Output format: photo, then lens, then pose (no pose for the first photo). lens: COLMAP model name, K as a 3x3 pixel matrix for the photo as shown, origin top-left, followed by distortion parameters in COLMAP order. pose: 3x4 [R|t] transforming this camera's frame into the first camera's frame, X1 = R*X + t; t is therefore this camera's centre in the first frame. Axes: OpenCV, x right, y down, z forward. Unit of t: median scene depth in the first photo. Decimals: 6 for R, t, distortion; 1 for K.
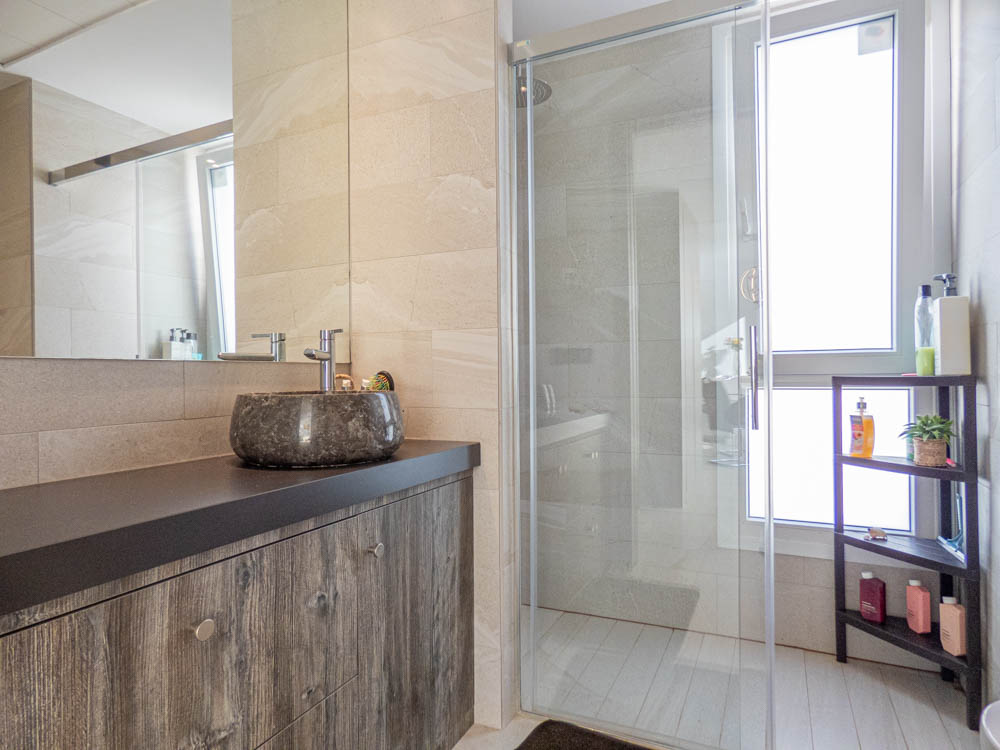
lens RADIAL K [[605.3, 0, 497.6], [0, 605.3, 373.9], [0, 0, 1]] dist [-0.050437, 0.052489]
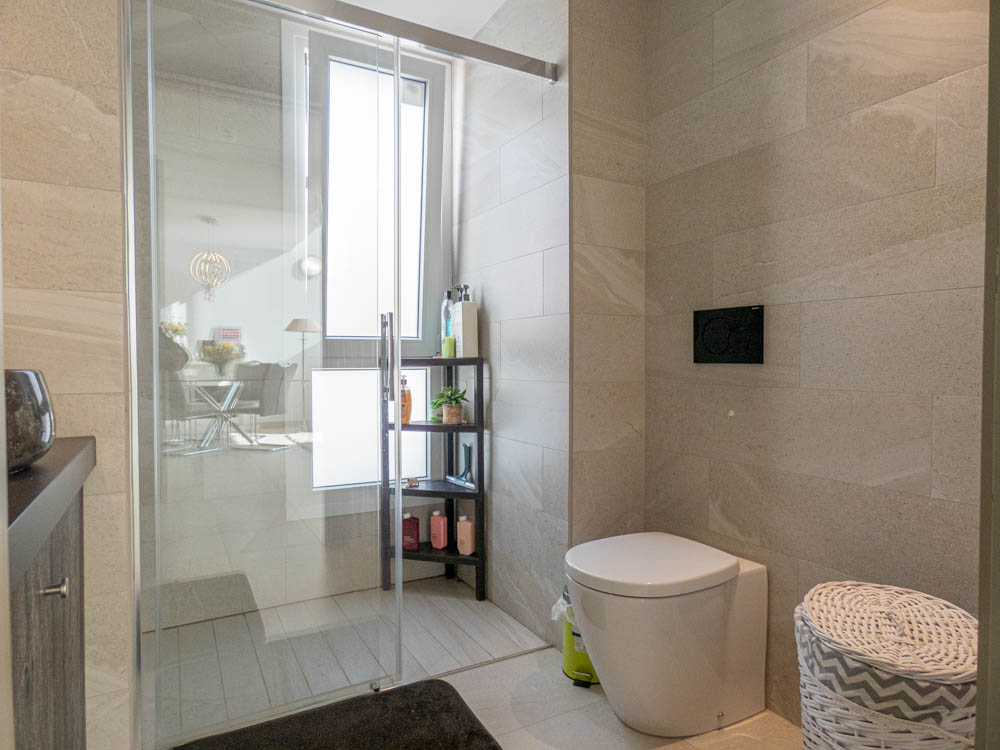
lens RADIAL K [[605.3, 0, 504.5], [0, 605.3, 372.1], [0, 0, 1]] dist [-0.050437, 0.052489]
pose [[0.573747, -0.008559, 0.818988, -0.316592], [-0.004010, 0.999904, 0.013259, 0.015142], [-0.819023, -0.010891, 0.573658, 0.104348]]
